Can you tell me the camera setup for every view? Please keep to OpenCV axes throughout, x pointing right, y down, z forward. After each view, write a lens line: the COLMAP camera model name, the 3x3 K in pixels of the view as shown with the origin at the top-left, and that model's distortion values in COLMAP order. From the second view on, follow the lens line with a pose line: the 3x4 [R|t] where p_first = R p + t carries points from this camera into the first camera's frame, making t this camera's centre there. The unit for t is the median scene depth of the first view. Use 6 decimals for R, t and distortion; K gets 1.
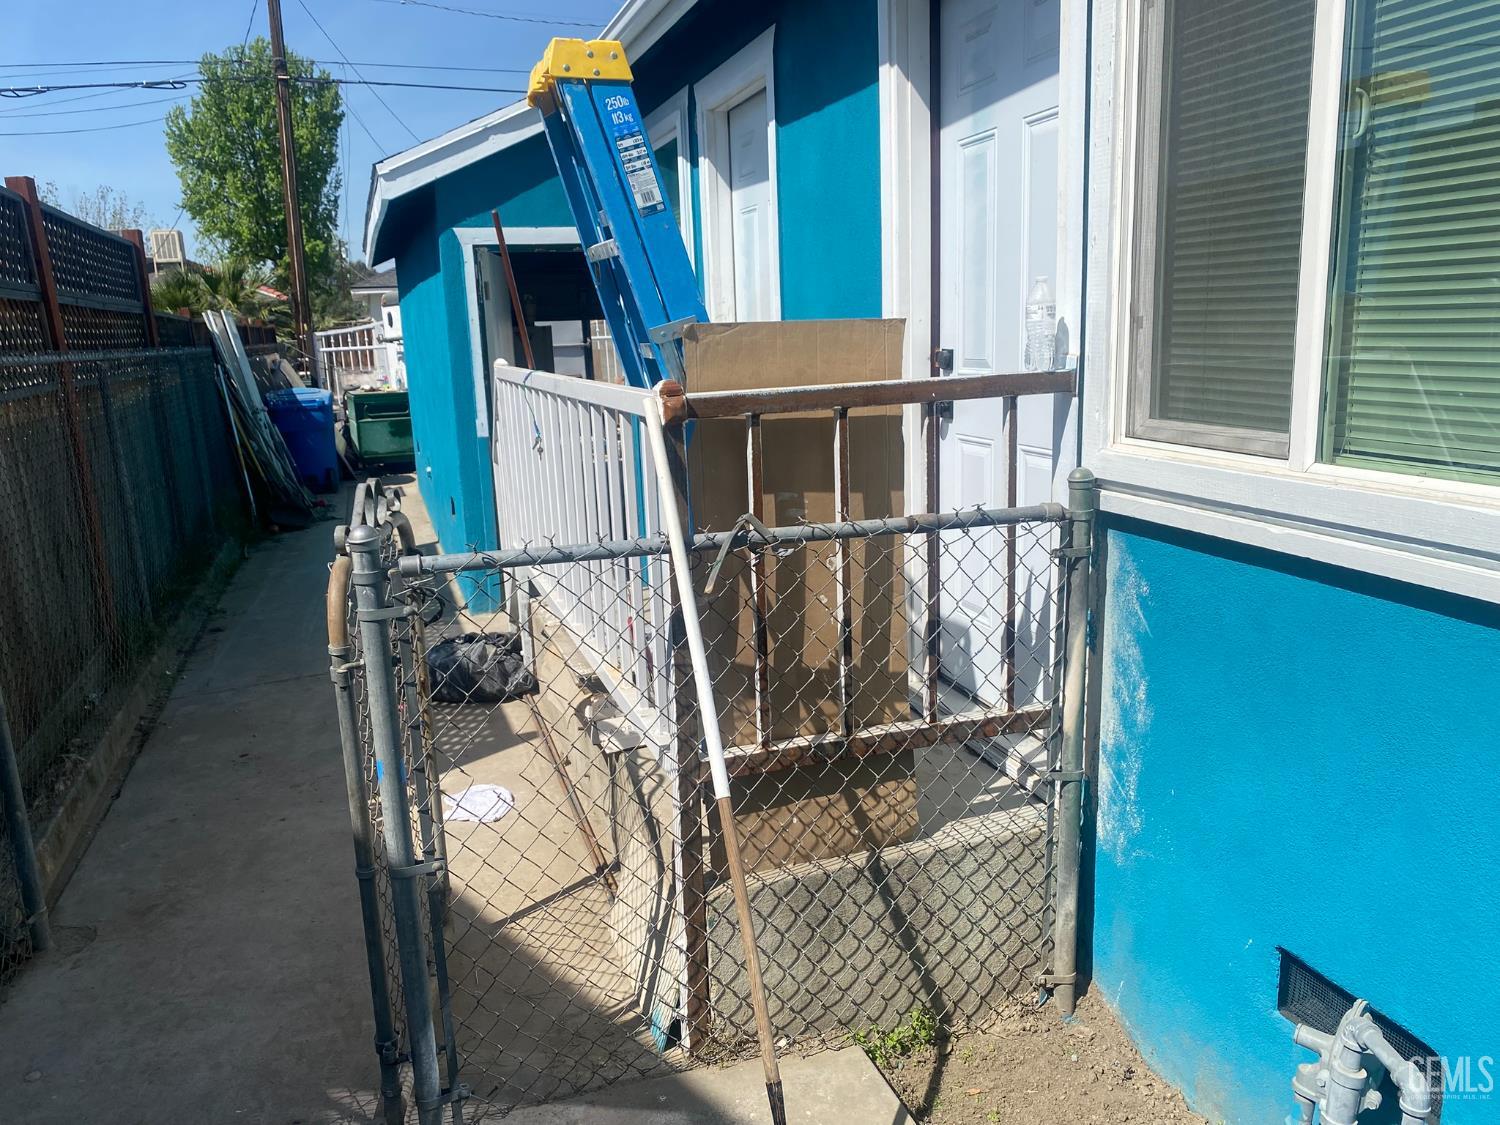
lens RADIAL K [[1143.5, 0, 754.7], [0, 1143.5, 557.0], [0, 0, 1]] dist [0.029052, -0.024755]
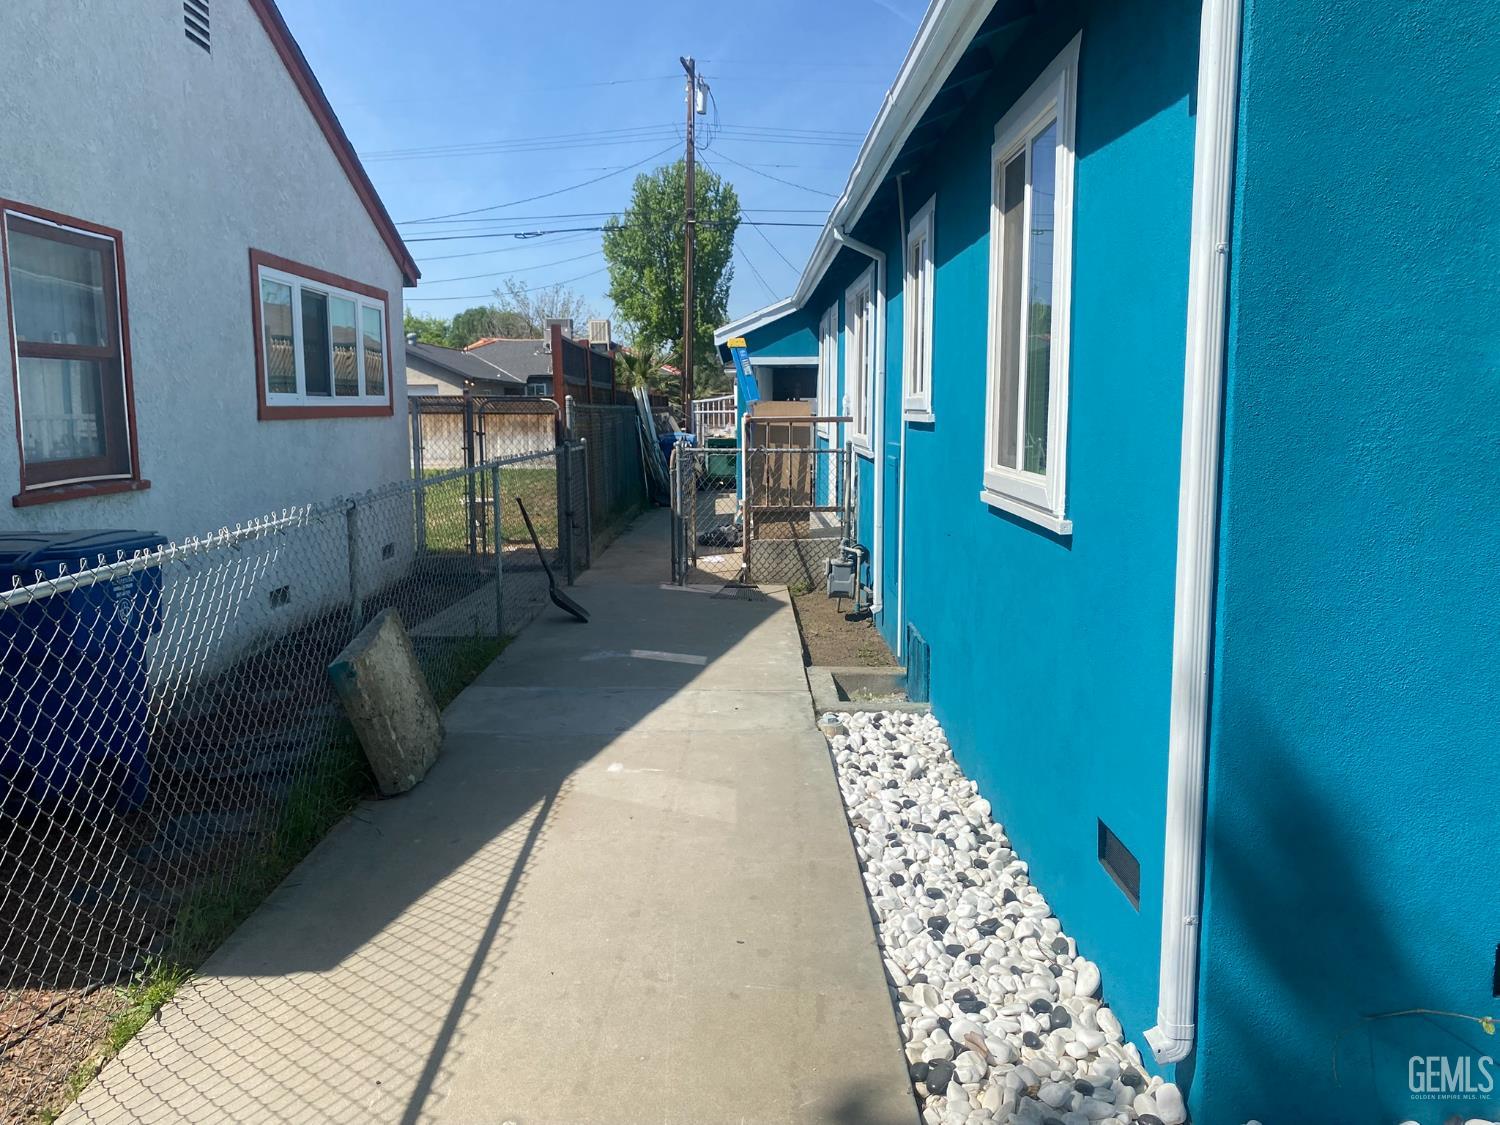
lens RADIAL K [[1143.5, 0, 750.2], [0, 1143.5, 562.8], [0, 0, 1]] dist [0.029052, -0.024755]
pose [[0.949162, 0.076841, -0.305266, 0.045017], [-0.094653, 0.994539, -0.043960, 0.020818], [0.300221, 0.070619, 0.951252, -0.107303]]
